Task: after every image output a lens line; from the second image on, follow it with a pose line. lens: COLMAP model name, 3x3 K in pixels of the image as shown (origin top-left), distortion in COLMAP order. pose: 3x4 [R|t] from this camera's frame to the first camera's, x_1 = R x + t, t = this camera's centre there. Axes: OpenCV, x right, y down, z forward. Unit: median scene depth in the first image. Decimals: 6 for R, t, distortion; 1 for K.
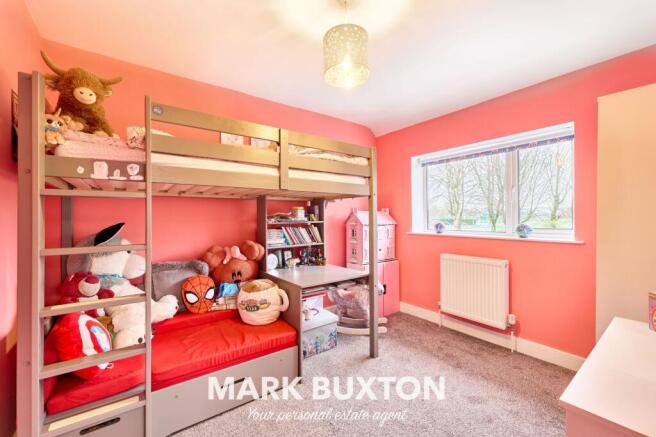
lens RADIAL K [[269.3, 0, 328.0], [0, 269.3, 218.5], [0, 0, 1]] dist [0.000708, 0.000017]
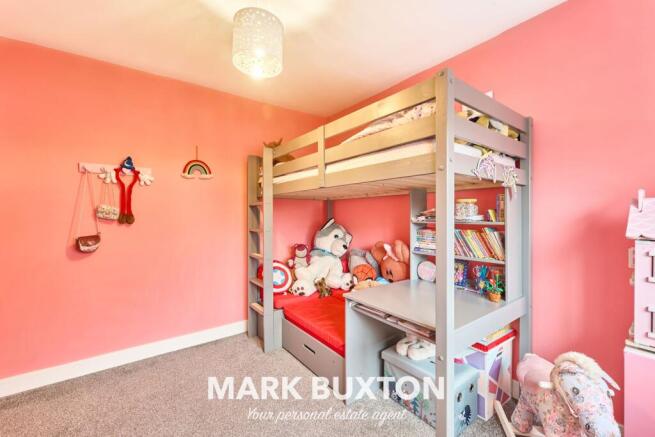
lens RADIAL K [[268.9, 0, 327.5], [0, 268.9, 218.5], [0, 0, 1]] dist [0.000708, 0.000017]
pose [[0.001866, 0.014484, -0.999893, 0.607293], [-0.002006, 0.999893, 0.014480, -0.004798], [0.999996, 0.001979, 0.001895, 0.740650]]
